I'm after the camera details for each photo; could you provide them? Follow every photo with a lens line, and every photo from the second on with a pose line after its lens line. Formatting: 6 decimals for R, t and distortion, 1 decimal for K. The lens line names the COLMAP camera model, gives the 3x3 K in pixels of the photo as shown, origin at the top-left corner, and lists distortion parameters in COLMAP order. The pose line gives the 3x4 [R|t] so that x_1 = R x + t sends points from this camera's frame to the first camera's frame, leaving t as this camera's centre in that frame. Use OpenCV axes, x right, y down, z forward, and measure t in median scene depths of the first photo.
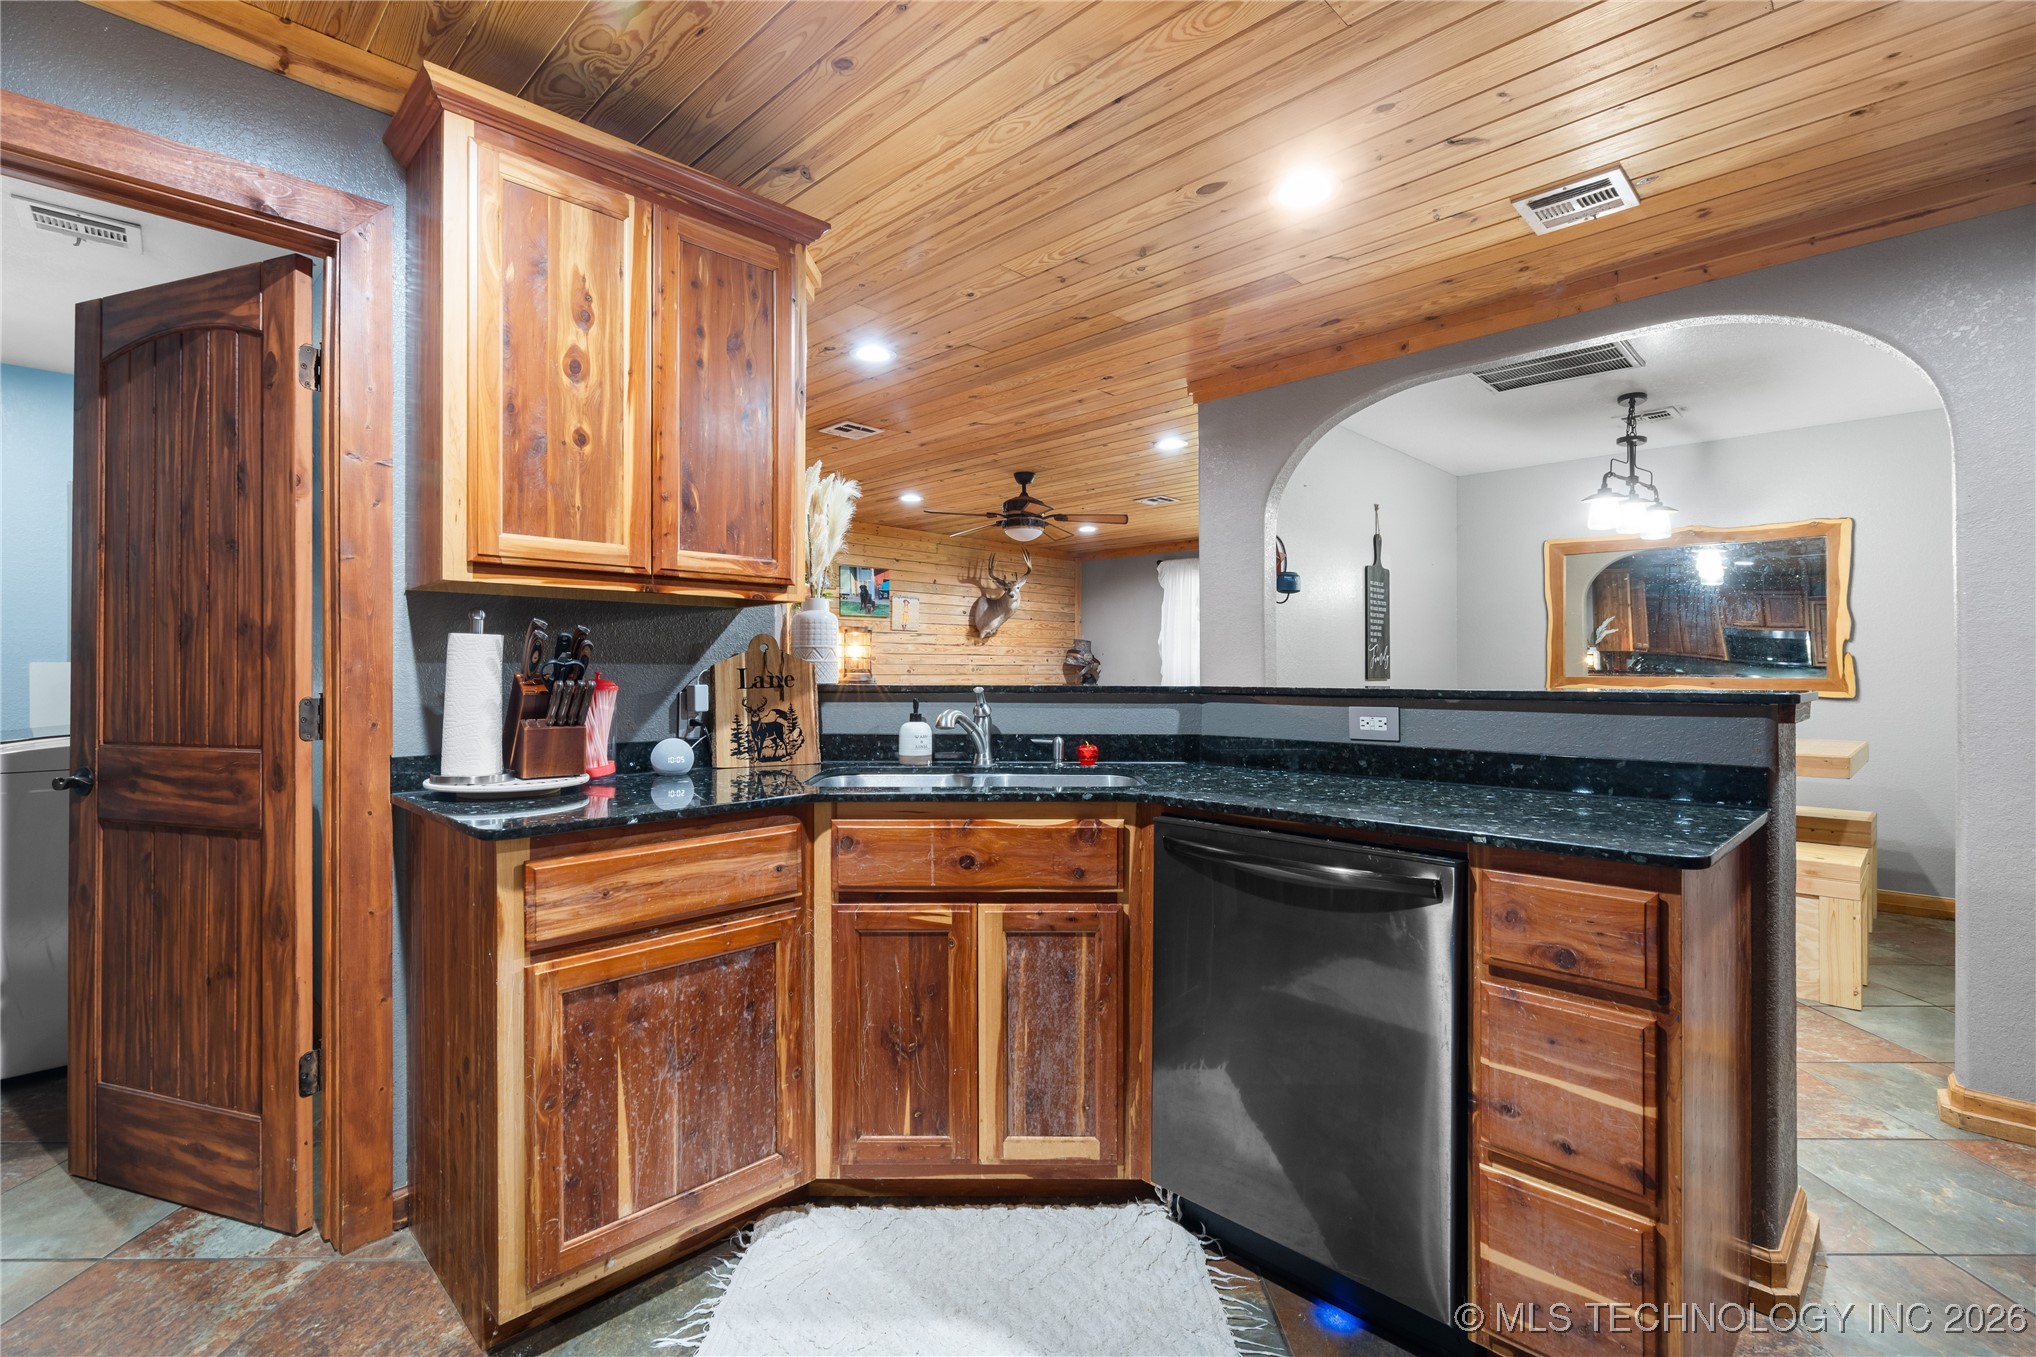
lens RADIAL K [[927.9, 0, 1027.3], [0, 927.9, 665.8], [0, 0, 1]] dist [-0.000694, 0.000328]
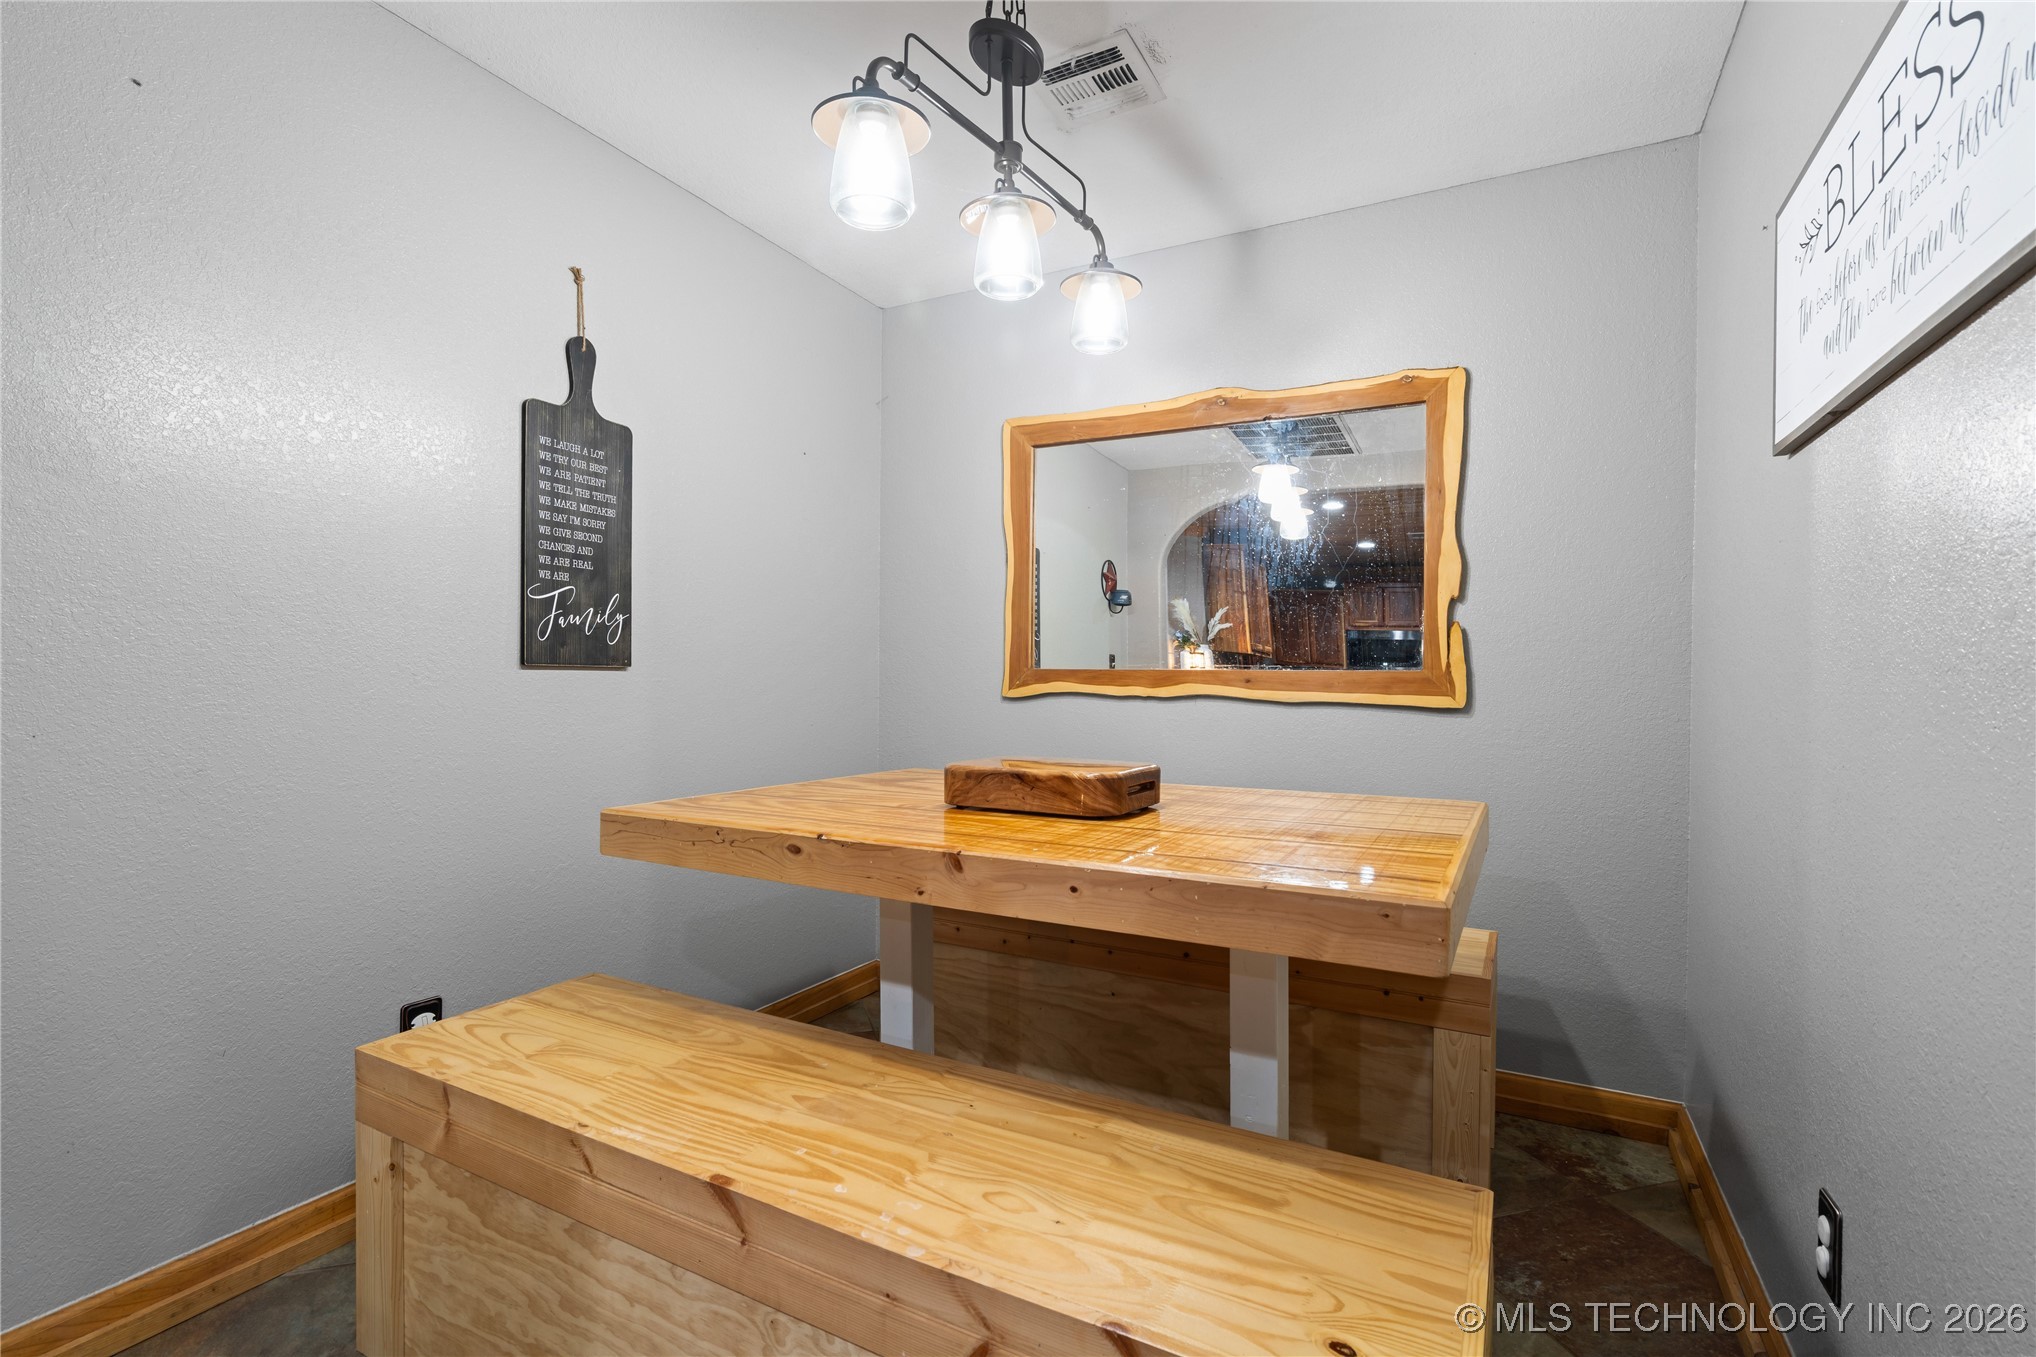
lens RADIAL K [[927.9, 0, 1027.3], [0, 927.9, 665.8], [0, 0, 1]] dist [-0.000694, 0.000328]
pose [[0.959889, 0.018031, 0.279800, 0.503250], [-0.017035, 0.999837, -0.005990, 0.015512], [-0.279863, 0.000983, 0.960040, 0.561973]]
